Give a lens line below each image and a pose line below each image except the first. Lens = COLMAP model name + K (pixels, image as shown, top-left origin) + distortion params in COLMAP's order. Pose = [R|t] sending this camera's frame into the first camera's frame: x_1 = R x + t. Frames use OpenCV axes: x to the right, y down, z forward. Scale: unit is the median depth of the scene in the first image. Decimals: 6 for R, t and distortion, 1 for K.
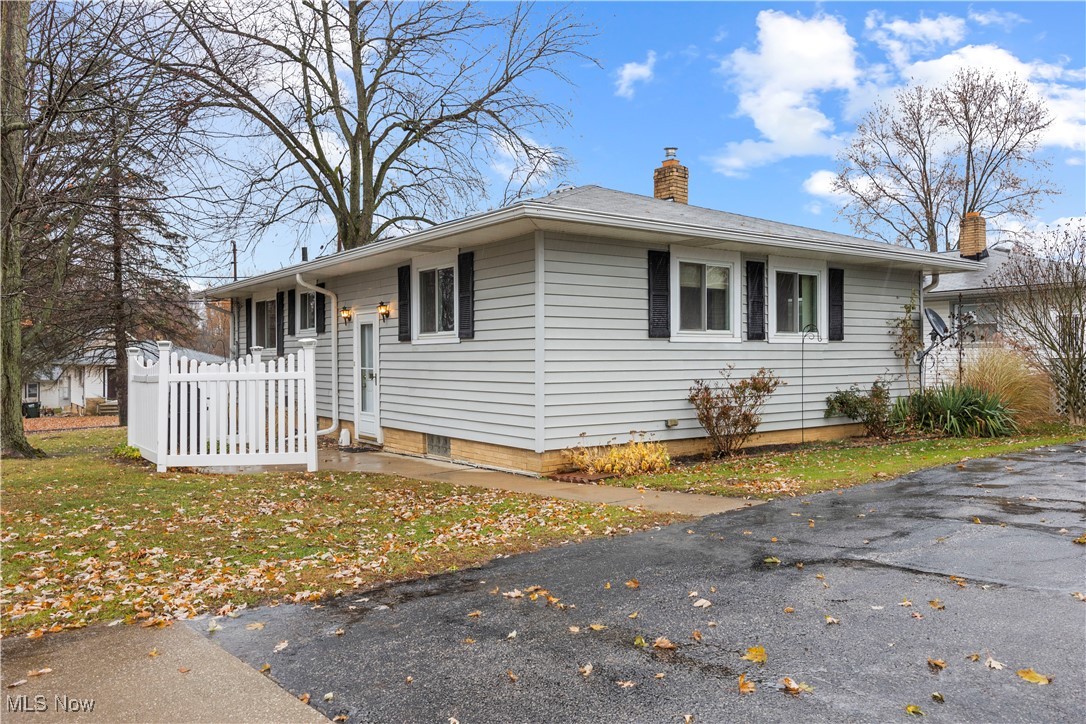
lens RADIAL K [[832.6, 0, 544.0], [0, 832.6, 359.8], [0, 0, 1]] dist [-0.006645, -0.001387]
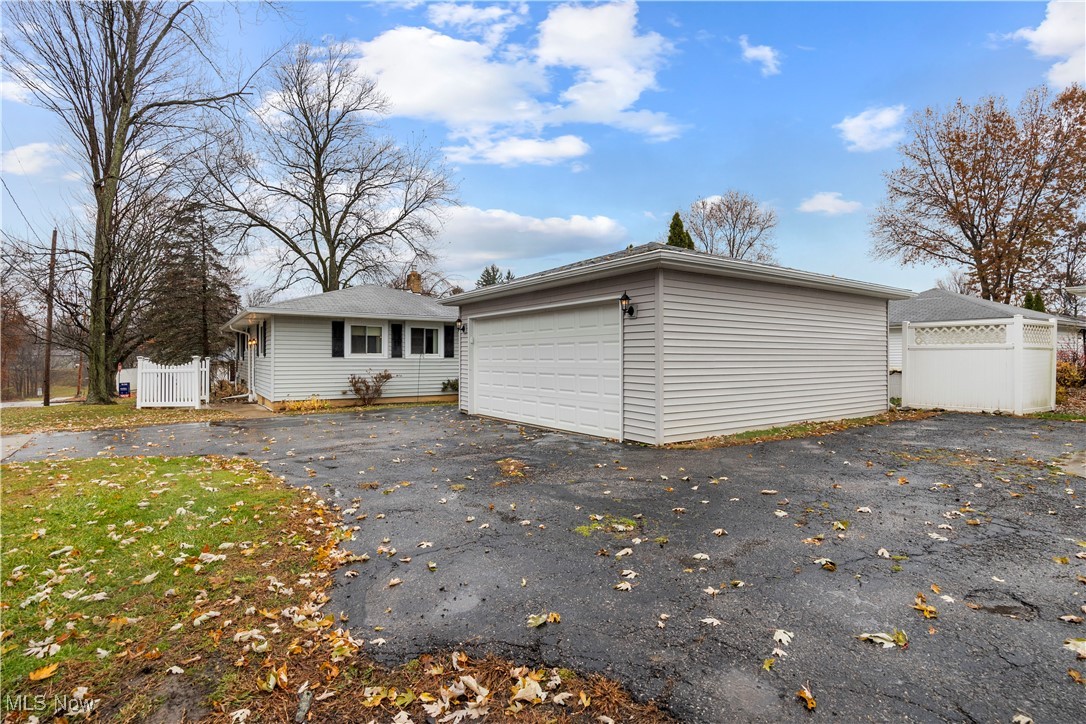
lens RADIAL K [[525.5, 0, 539.7], [0, 525.5, 359.6], [0, 0, 1]] dist [-0.019360, 0.000448]
pose [[0.999773, 0.012265, -0.017418, 0.697916], [-0.012177, 0.999913, 0.005141, -0.030592], [0.017480, -0.004928, 0.999835, -0.482041]]
